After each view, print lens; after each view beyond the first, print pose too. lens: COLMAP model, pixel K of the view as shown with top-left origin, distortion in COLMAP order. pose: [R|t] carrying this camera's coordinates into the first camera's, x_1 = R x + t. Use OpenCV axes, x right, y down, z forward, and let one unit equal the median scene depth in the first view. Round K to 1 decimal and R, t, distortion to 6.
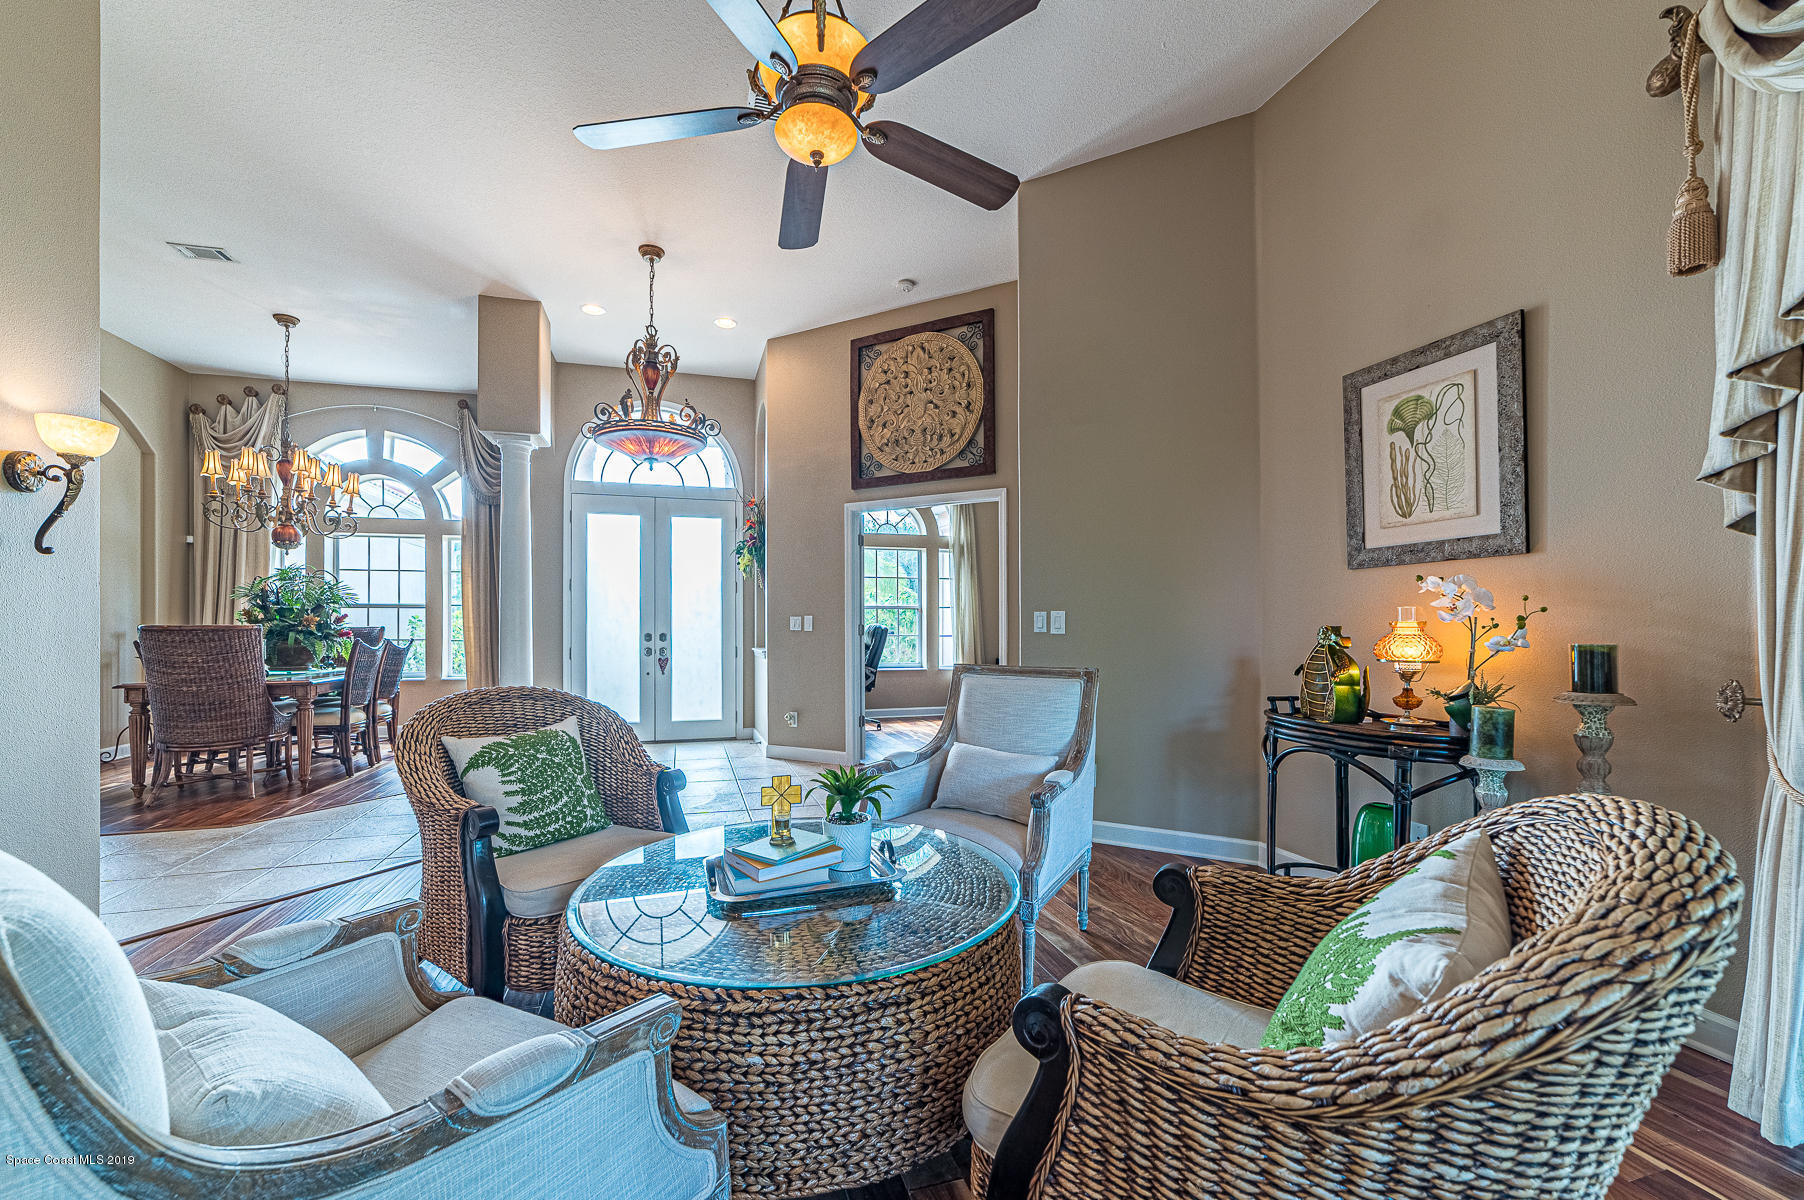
lens RADIAL K [[715.3, 0, 864.9], [0, 715.3, 621.5], [0, 0, 1]] dist [-0.018346, 0.000160]
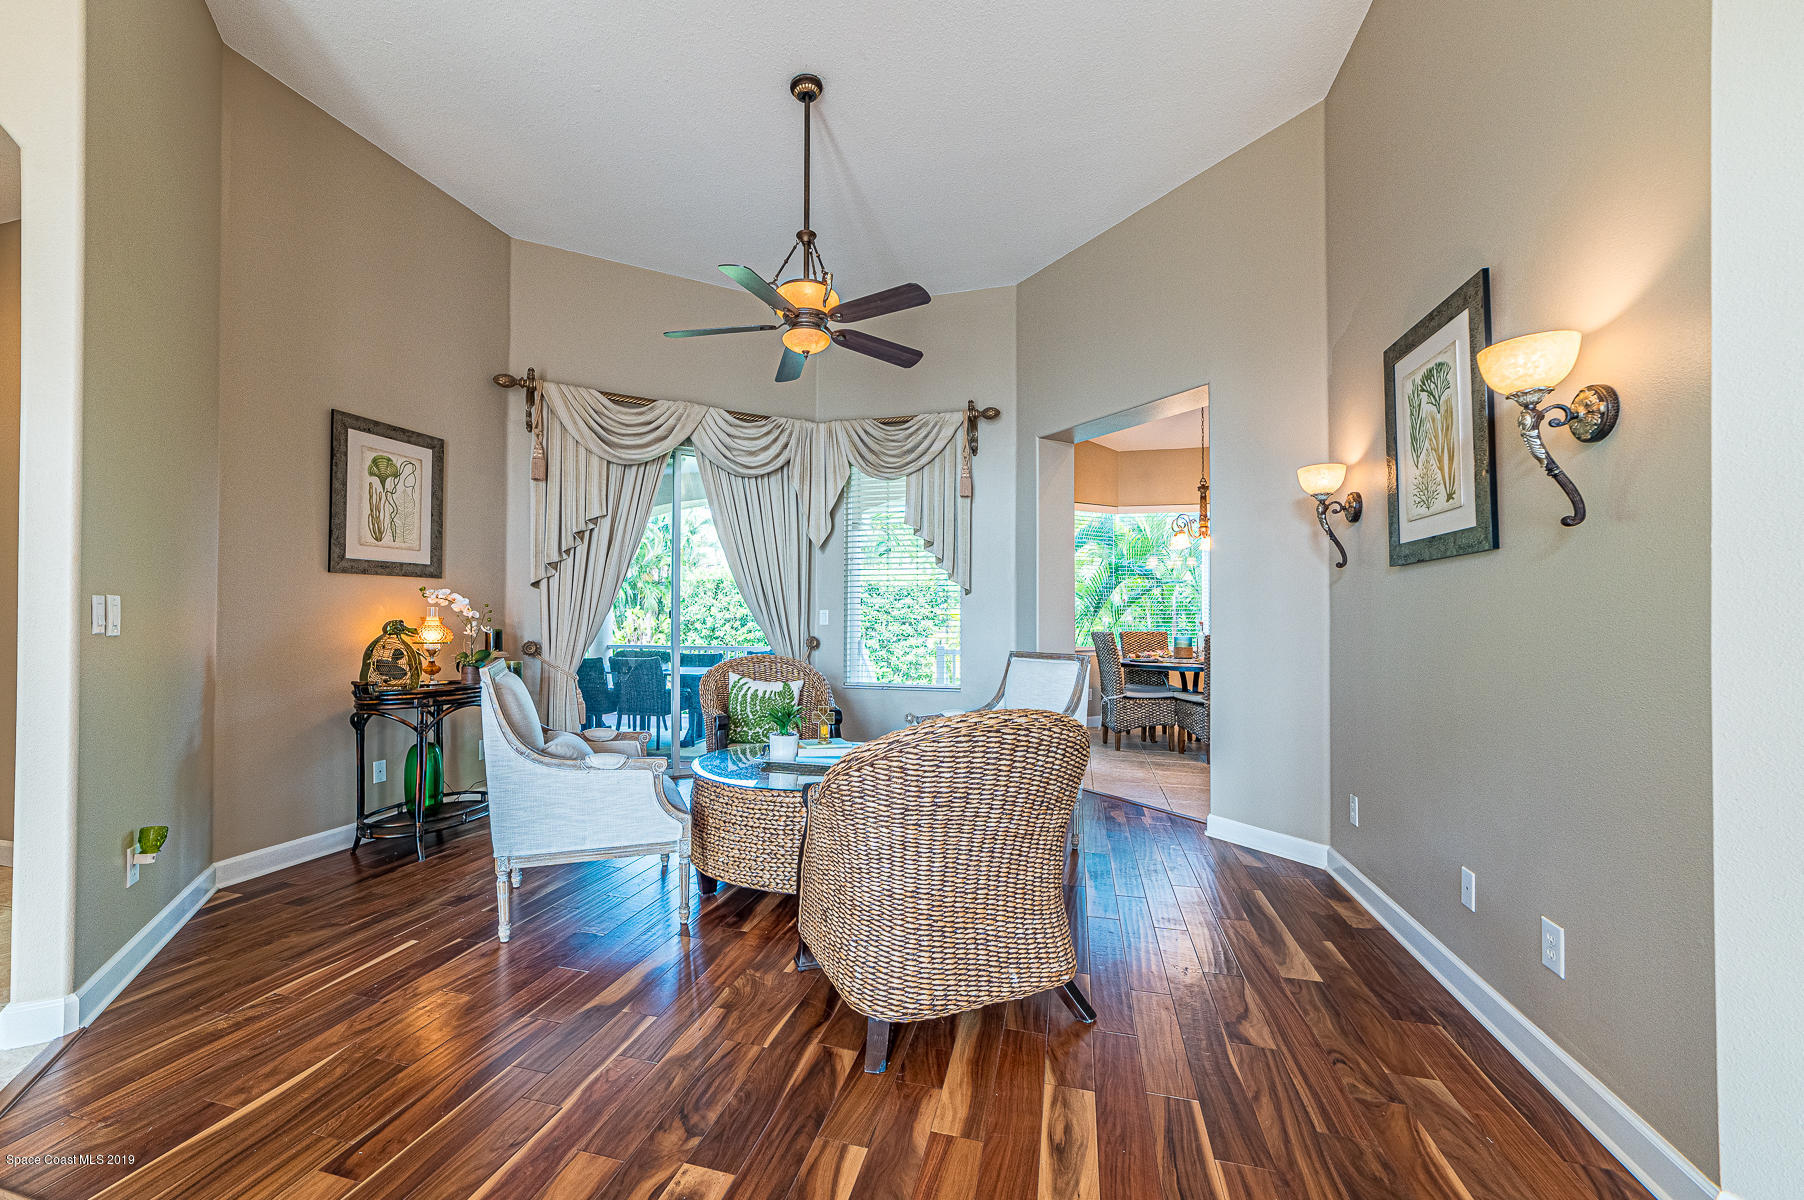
lens RADIAL K [[695.7, 0, 902.0], [0, 695.7, 600.0], [0, 0, 1]] dist [-0.024310, 0.009046]
pose [[-0.881694, 0.009415, 0.471727, -0.400356], [-0.004337, 0.999597, -0.028057, 0.000221], [-0.471801, -0.026784, -0.881298, 0.890821]]
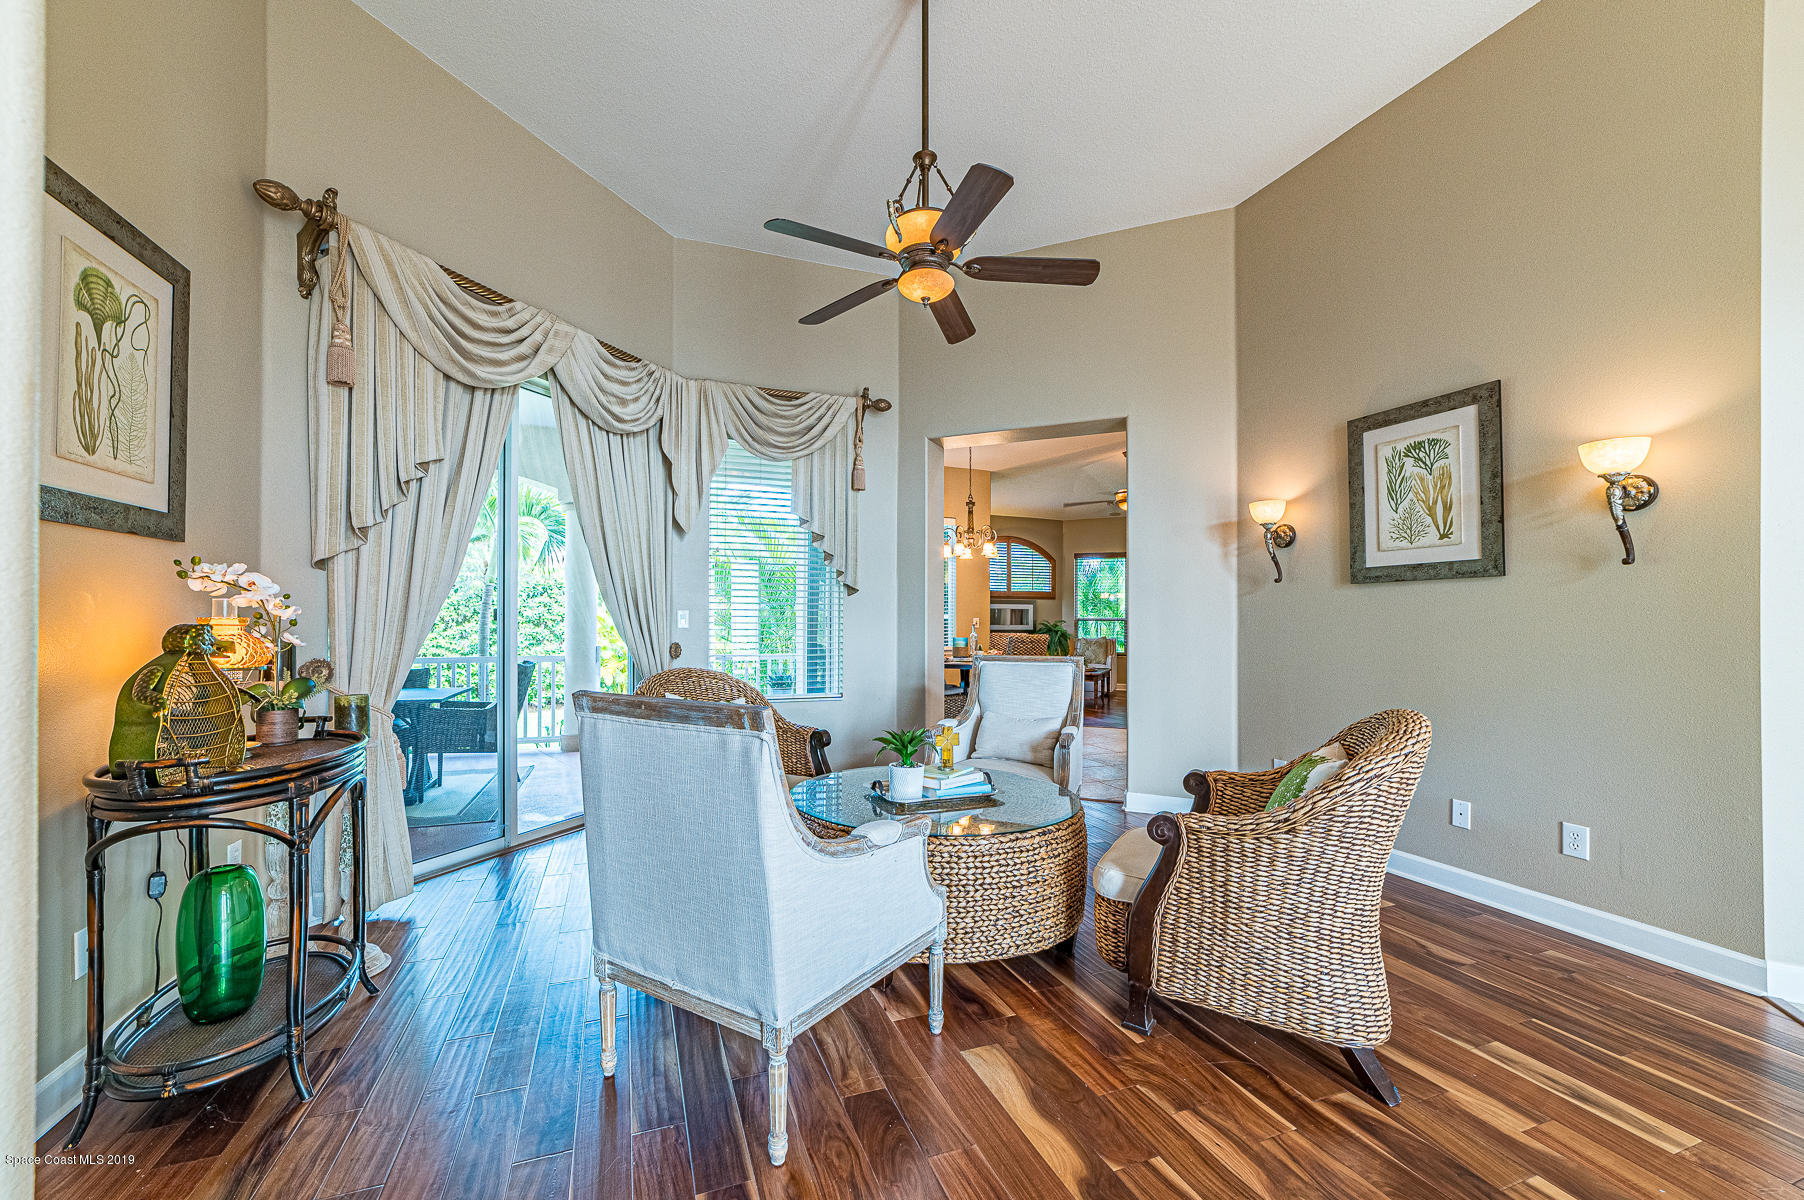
lens RADIAL K [[688.6, 0, 882.2], [0, 688.6, 607.6], [0, 0, 1]] dist [-0.028126, 0.010512]
pose [[-0.993572, -0.008219, -0.112901, 0.065269], [-0.005752, 0.999738, -0.022153, 0.000365], [0.113054, -0.021361, -0.993359, 0.883873]]
